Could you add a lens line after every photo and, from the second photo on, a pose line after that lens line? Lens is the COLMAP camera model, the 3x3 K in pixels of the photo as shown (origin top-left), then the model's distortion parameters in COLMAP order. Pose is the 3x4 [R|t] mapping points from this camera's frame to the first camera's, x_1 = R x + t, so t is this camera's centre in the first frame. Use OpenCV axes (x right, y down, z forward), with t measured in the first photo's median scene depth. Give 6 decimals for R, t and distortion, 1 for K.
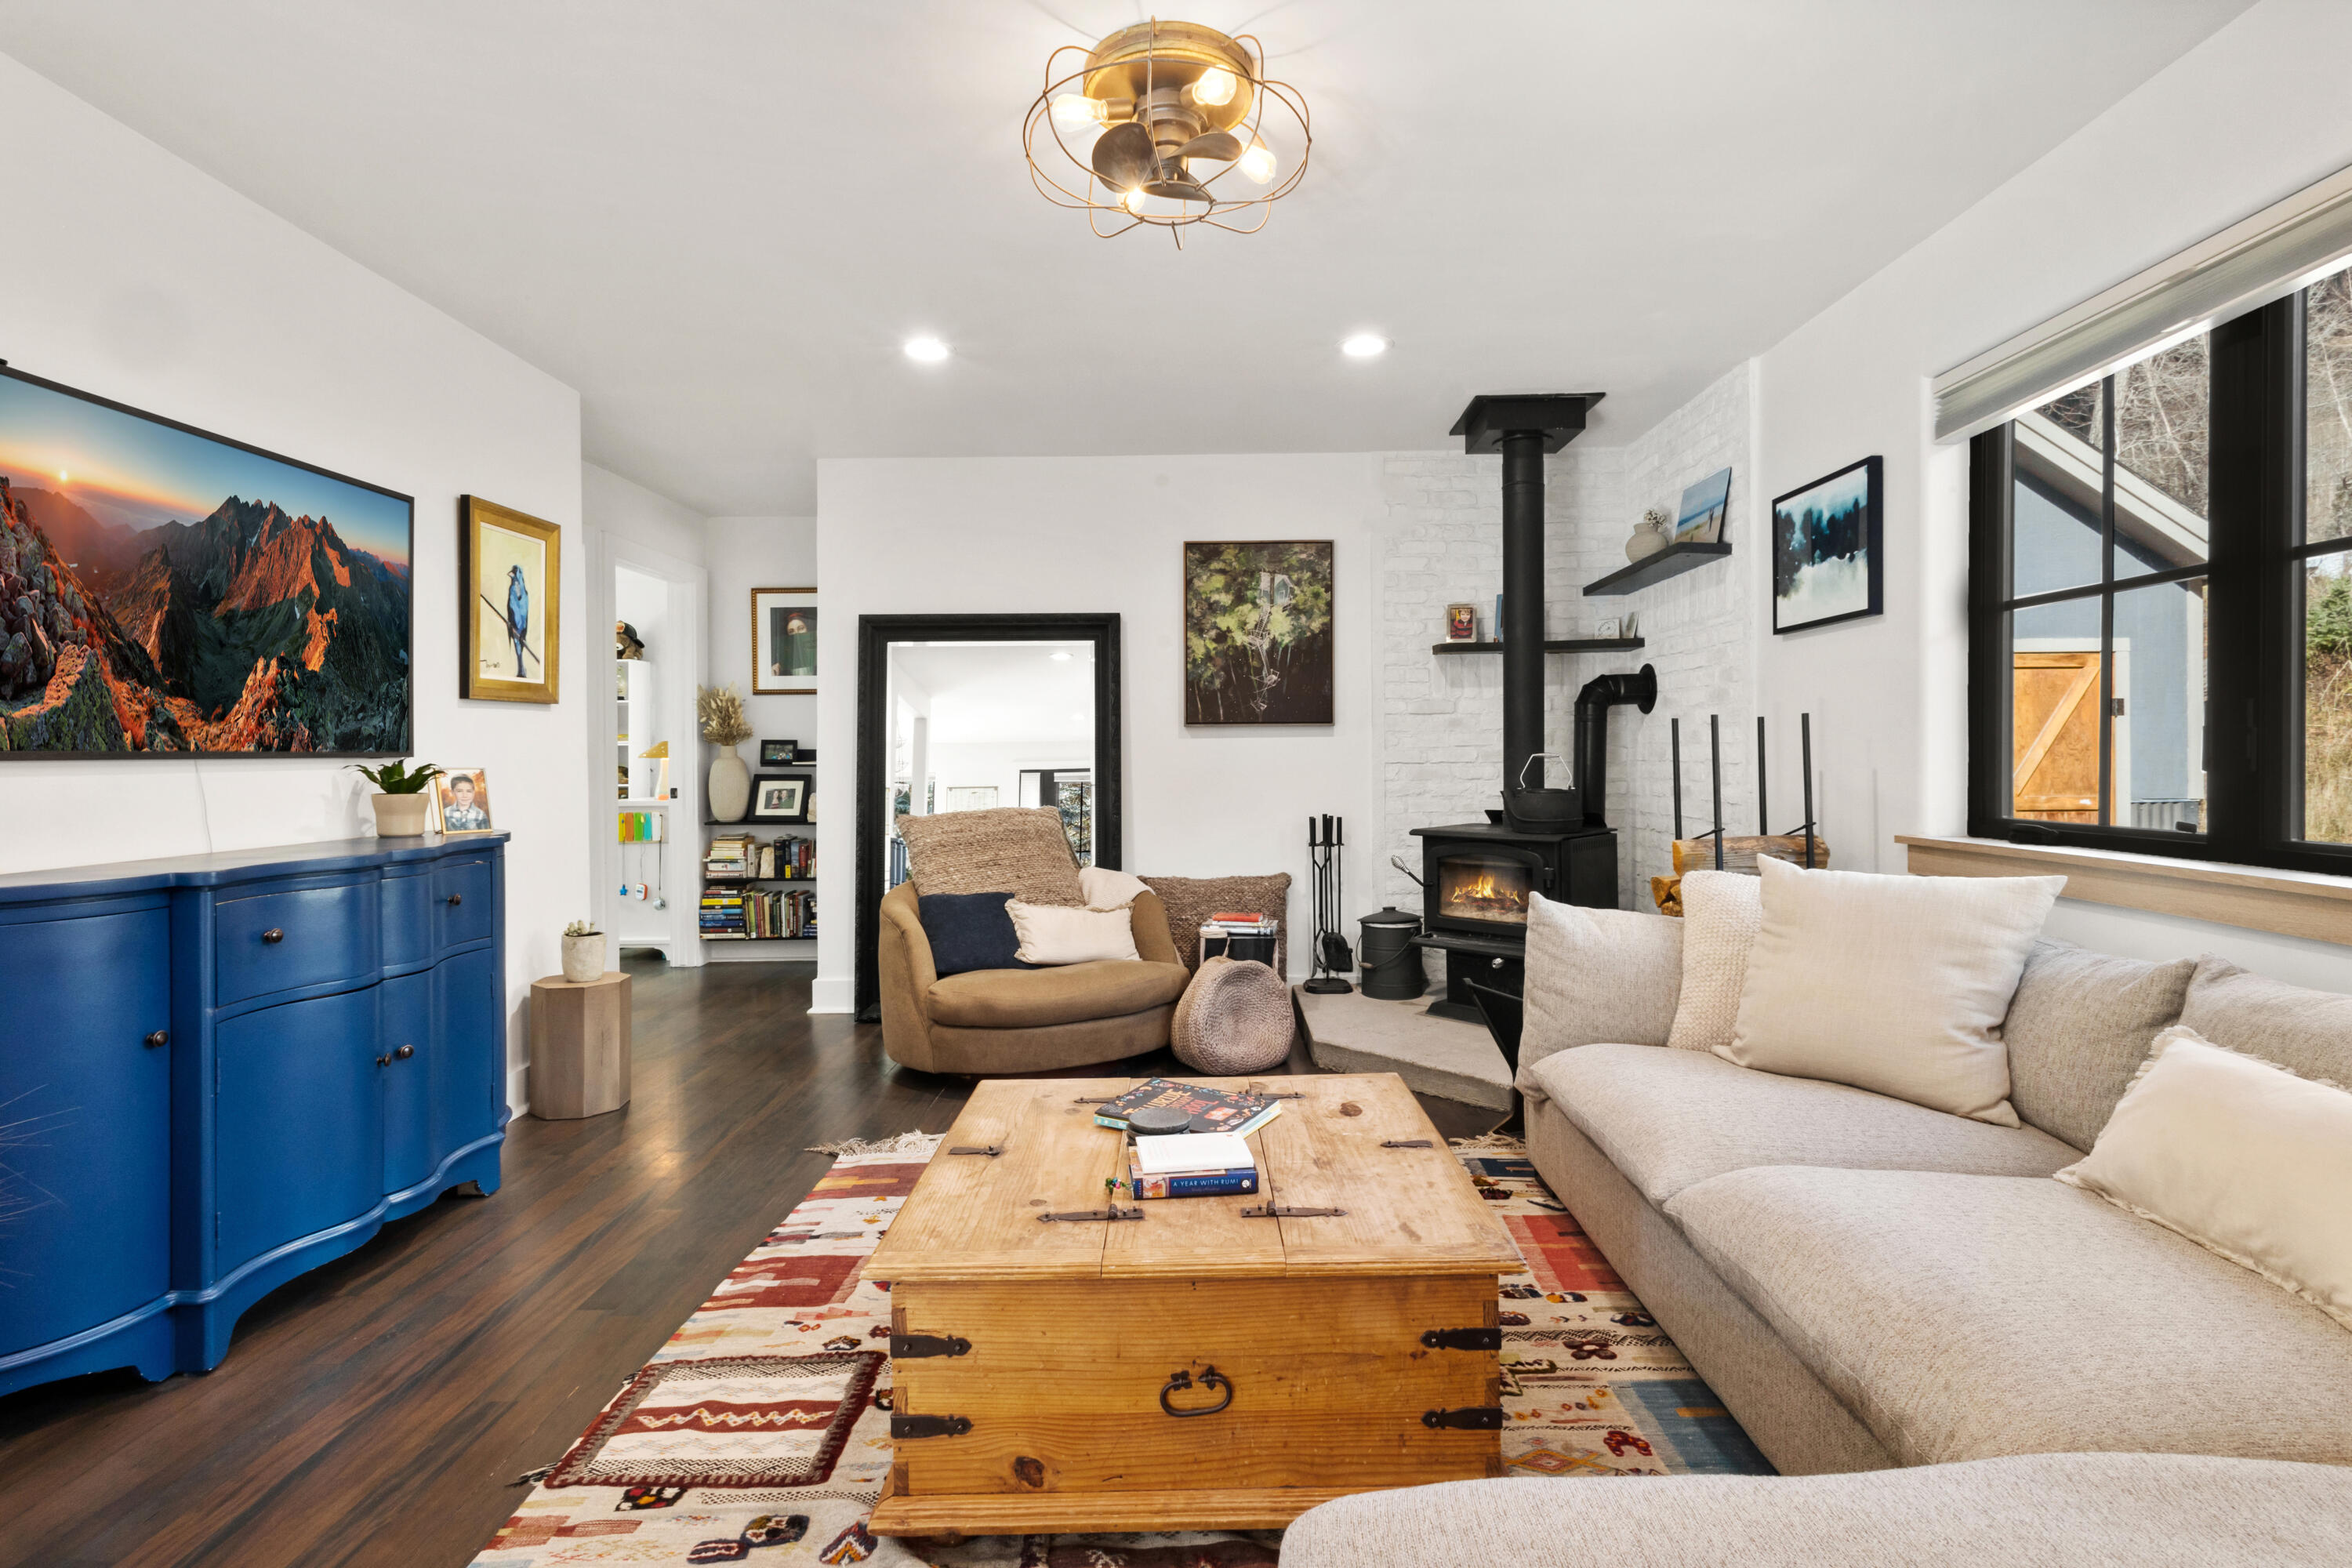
lens RADIAL K [[1129.4, 0, 1182.9], [0, 1129.4, 766.1], [0, 0, 1]] dist [0.010091, 0.000787]
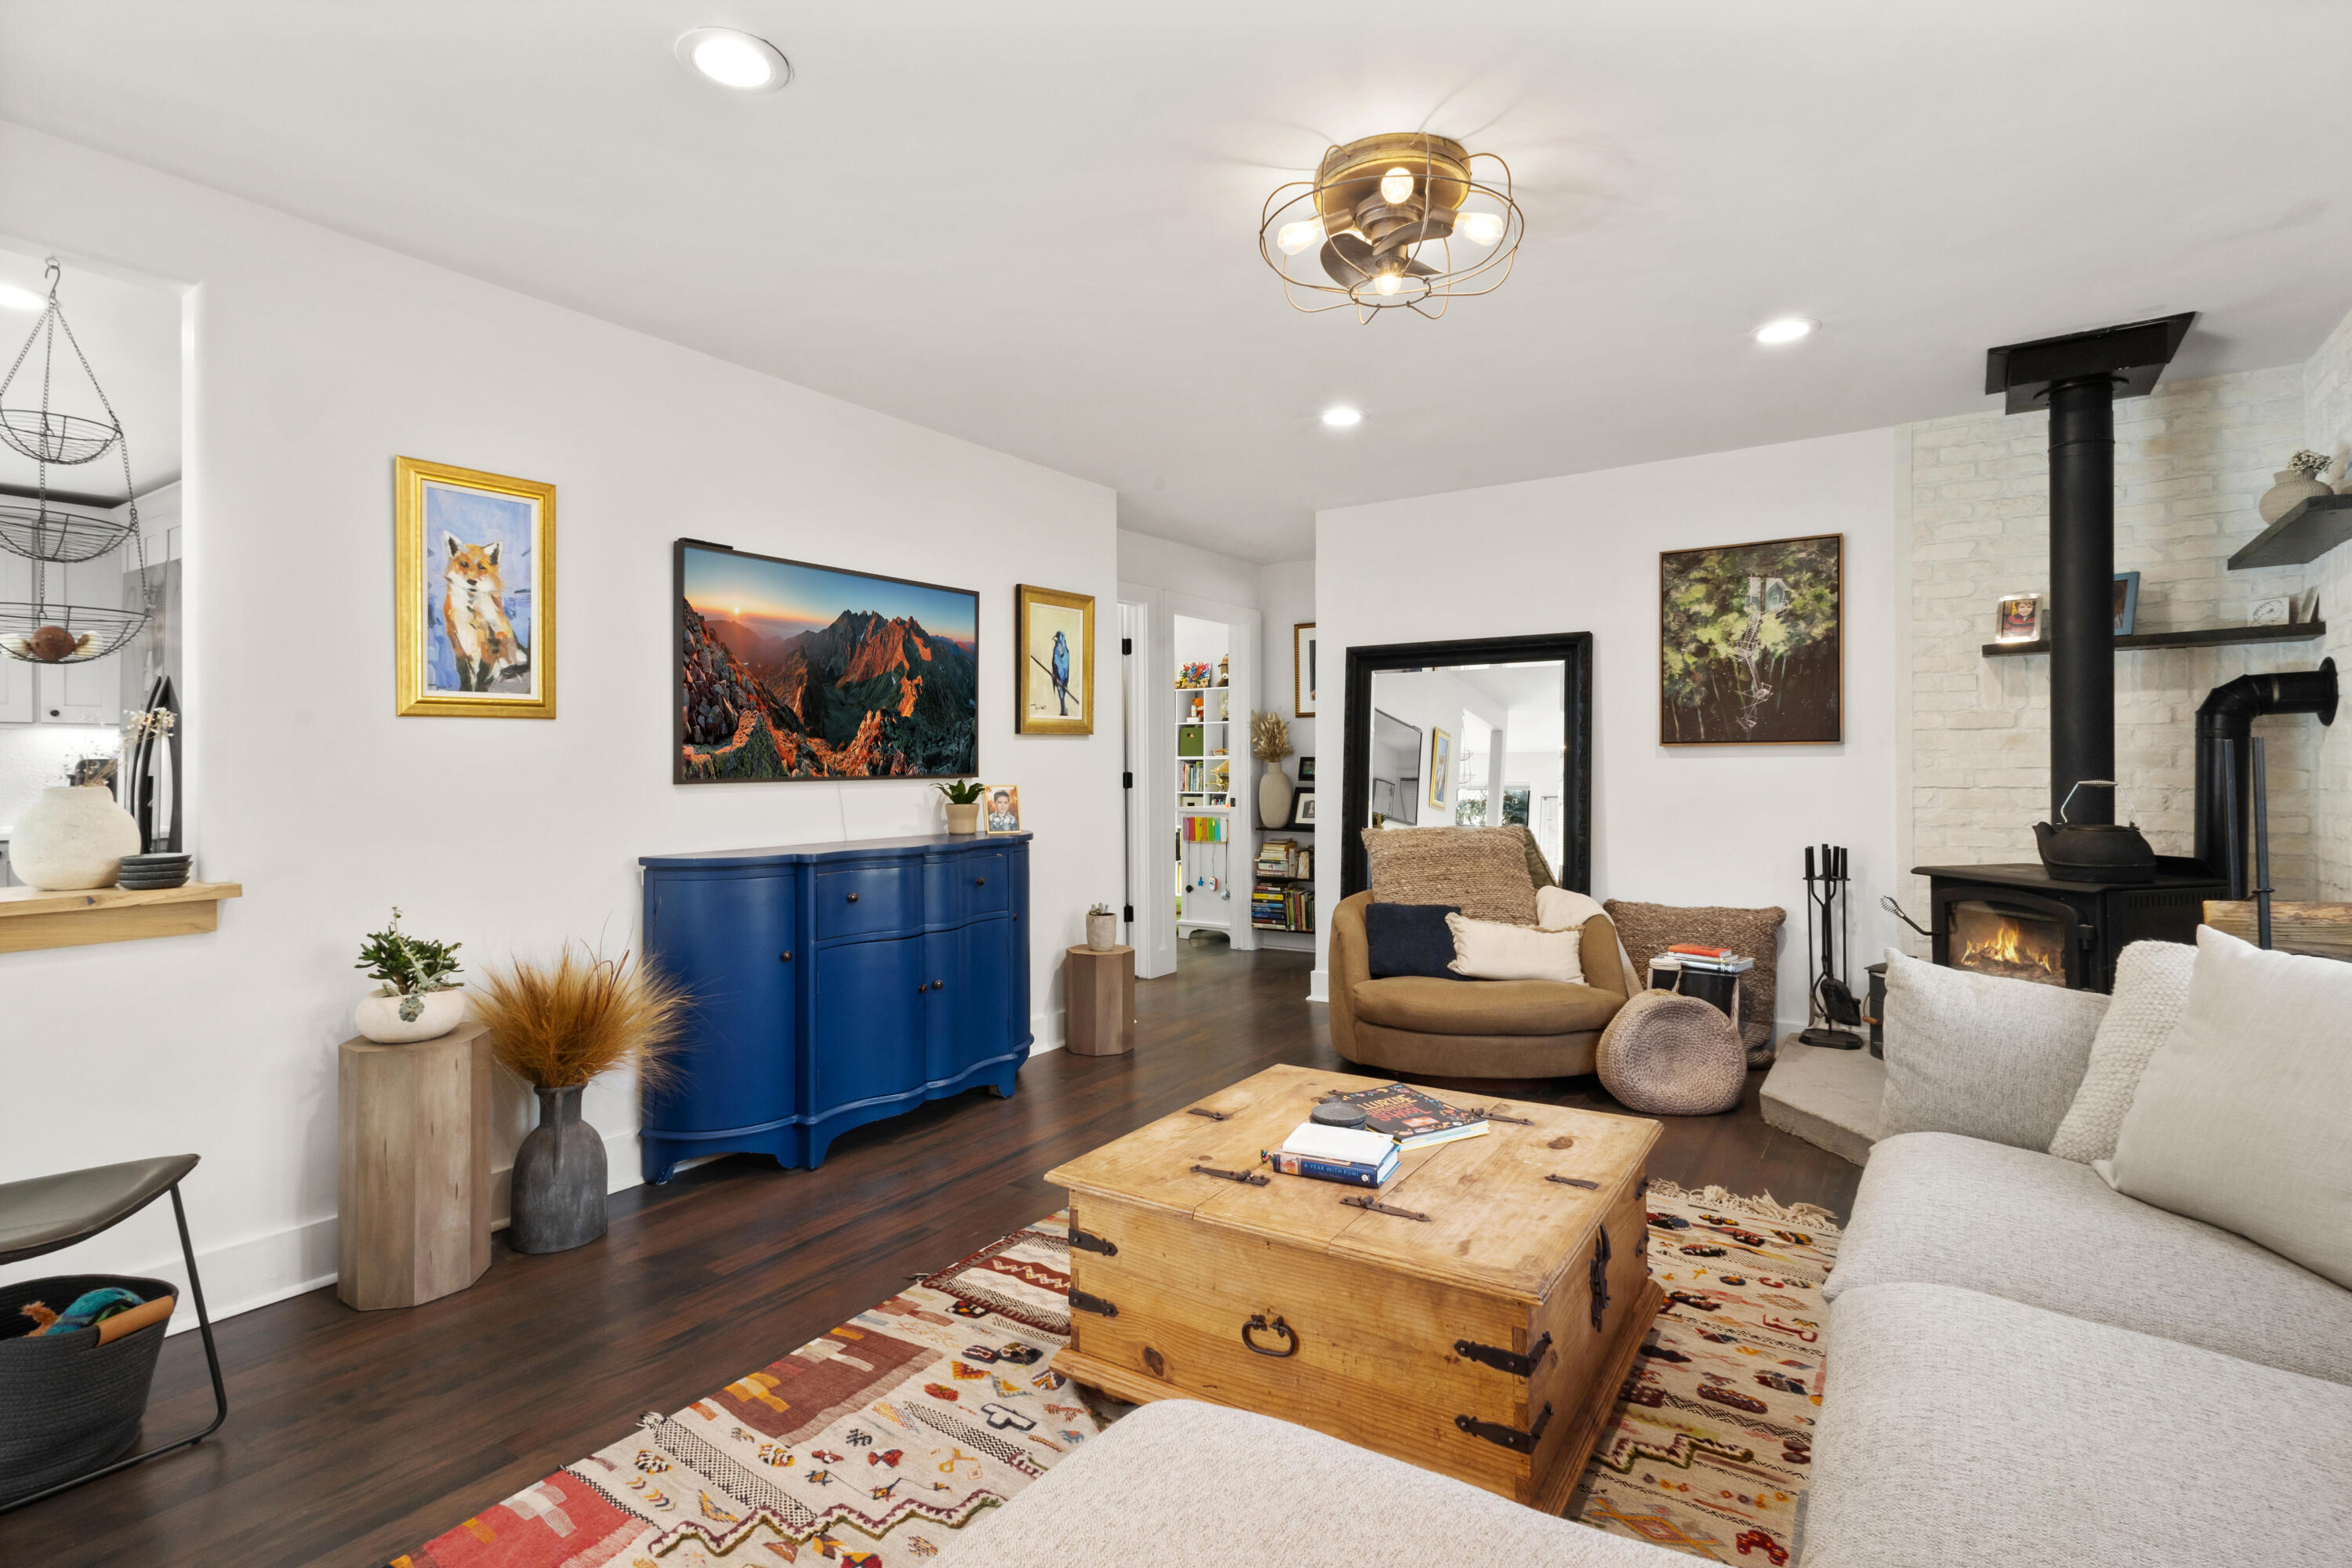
lens RADIAL K [[1129.4, 0, 1193.8], [0, 1129.4, 768.7], [0, 0, 1]] dist [0.010091, 0.000787]
pose [[0.838132, 0.006661, -0.545427, 0.320765], [-0.007823, 0.999969, 0.000192, -0.021515], [0.545411, 0.004106, 0.838159, -0.020912]]
